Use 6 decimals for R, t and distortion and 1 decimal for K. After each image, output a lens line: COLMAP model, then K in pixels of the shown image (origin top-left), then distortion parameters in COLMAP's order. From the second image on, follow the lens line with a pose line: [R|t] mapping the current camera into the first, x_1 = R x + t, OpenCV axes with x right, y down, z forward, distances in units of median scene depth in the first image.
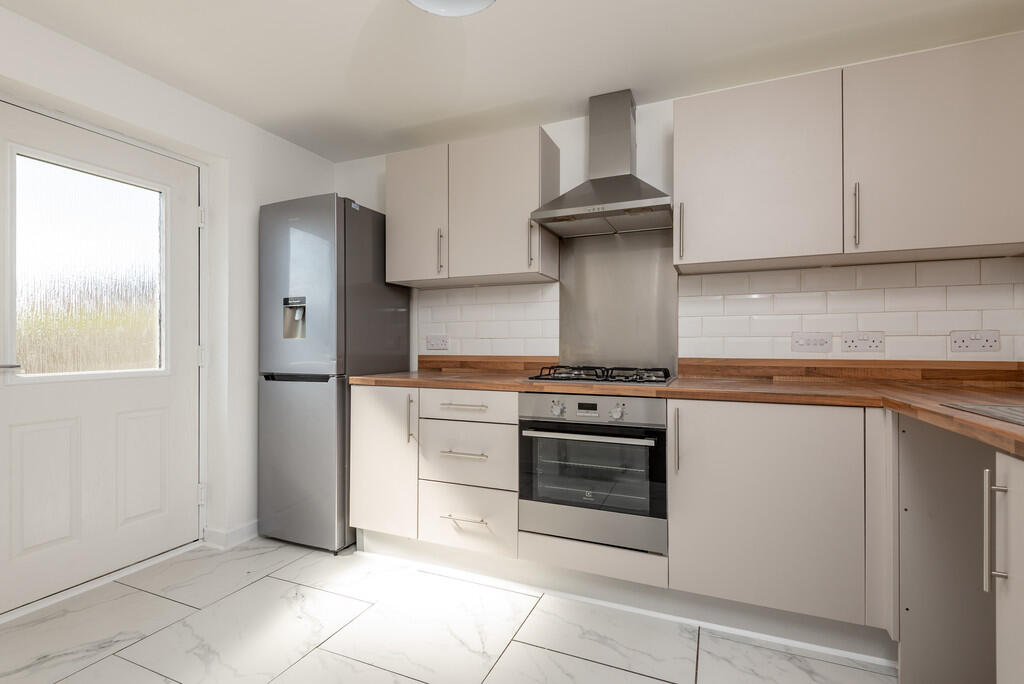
lens RADIAL K [[474.6, 0, 512.0], [0, 474.6, 342.0], [0, 0, 1]] dist [0.010627, -0.001000]
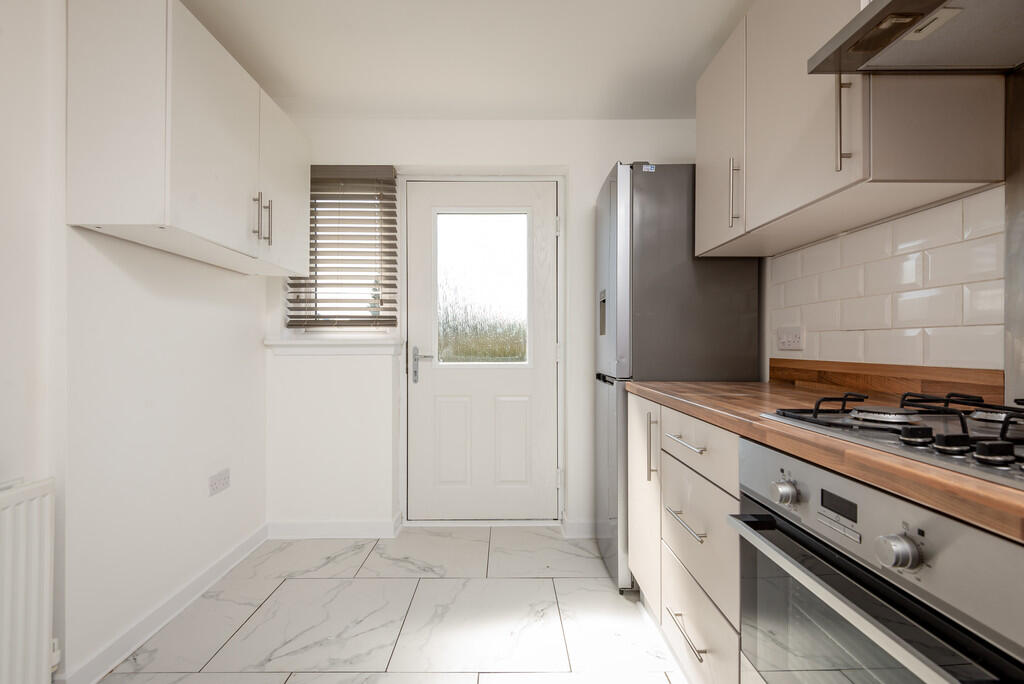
lens RADIAL K [[474.6, 0, 512.0], [0, 474.6, 342.0], [0, 0, 1]] dist [0.010627, -0.001000]
pose [[0.406516, -0.001560, -0.913642, 0.305028], [0.002575, 0.999997, -0.000561, 0.005321], [0.913640, -0.002124, 0.406518, 0.467617]]
